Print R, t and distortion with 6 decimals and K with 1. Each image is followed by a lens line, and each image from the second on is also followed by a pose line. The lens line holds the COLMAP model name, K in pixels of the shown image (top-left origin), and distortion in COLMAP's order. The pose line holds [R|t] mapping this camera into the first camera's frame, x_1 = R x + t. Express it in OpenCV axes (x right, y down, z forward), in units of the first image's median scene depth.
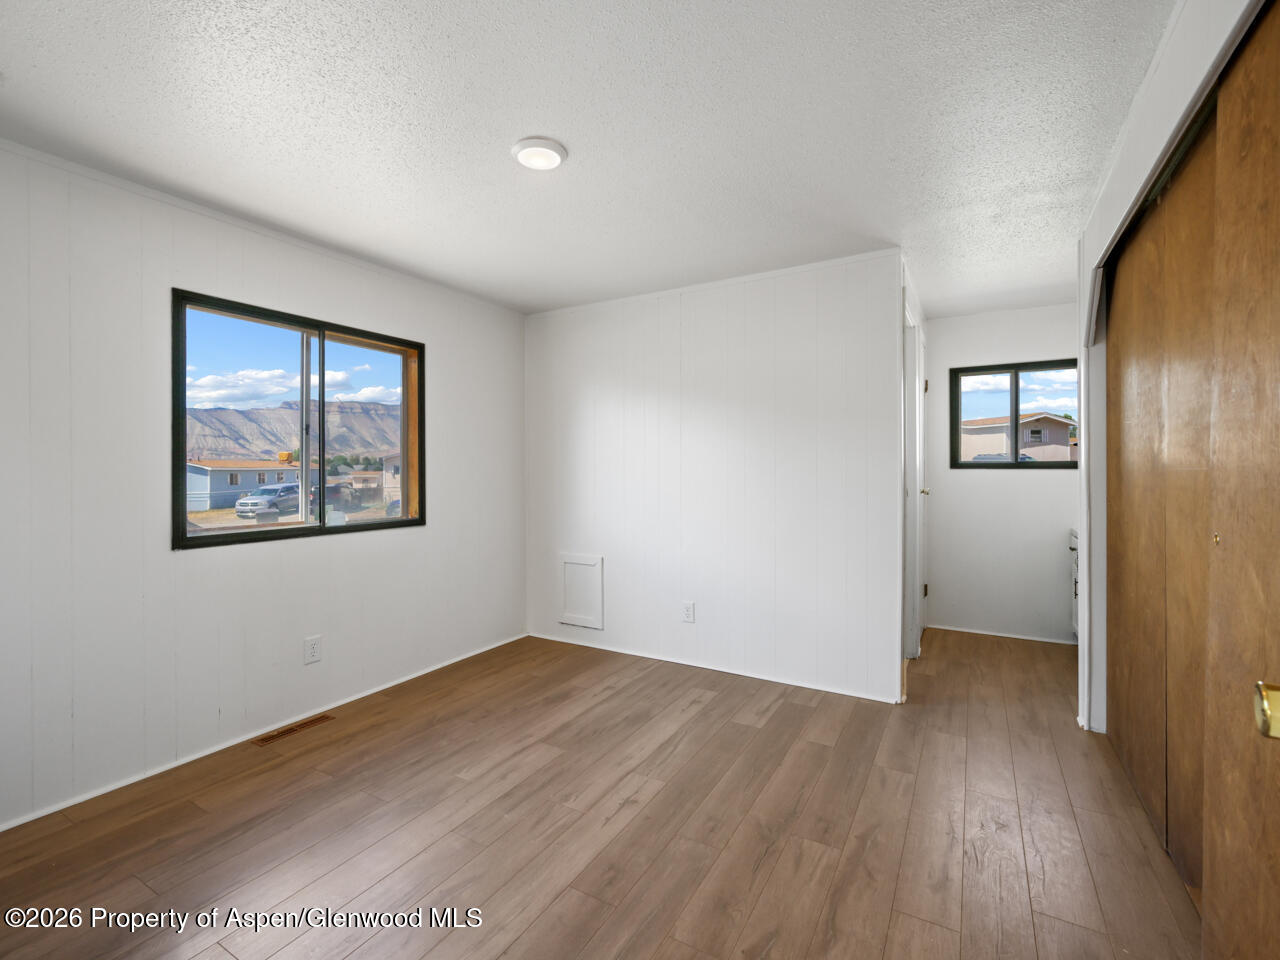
lens RADIAL K [[569.4, 0, 640.0], [0, 569.4, 480.0], [0, 0, 1]] dist [-0.001448, -0.000301]
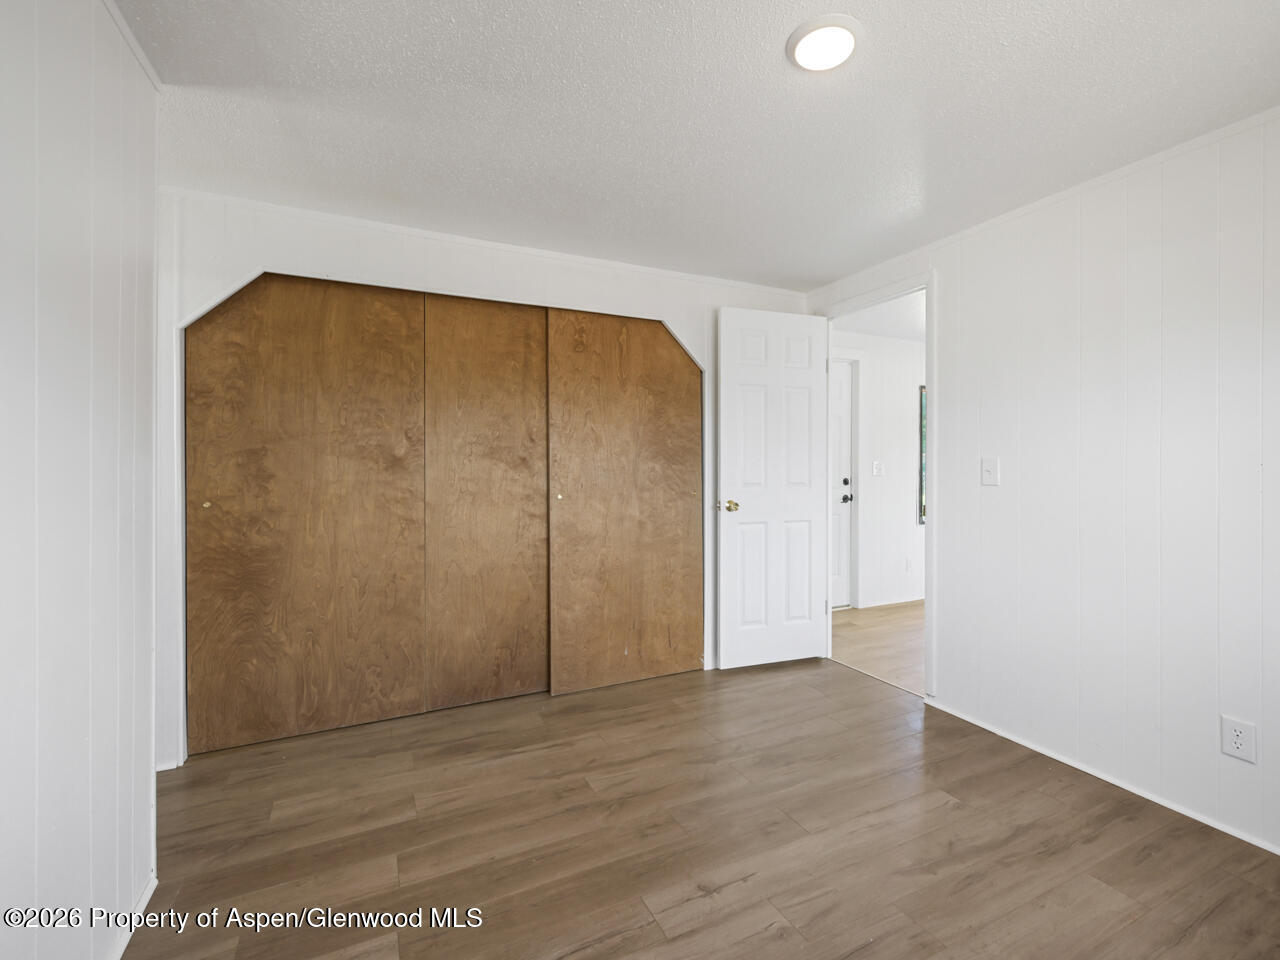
lens RADIAL K [[569.4, 0, 640.0], [0, 569.4, 480.0], [0, 0, 1]] dist [-0.001448, -0.000301]
pose [[-0.829634, -0.003815, 0.558294, -0.384668], [0.015102, 0.999457, 0.029271, -0.026116], [-0.558103, 0.032716, -0.829126, 1.708796]]
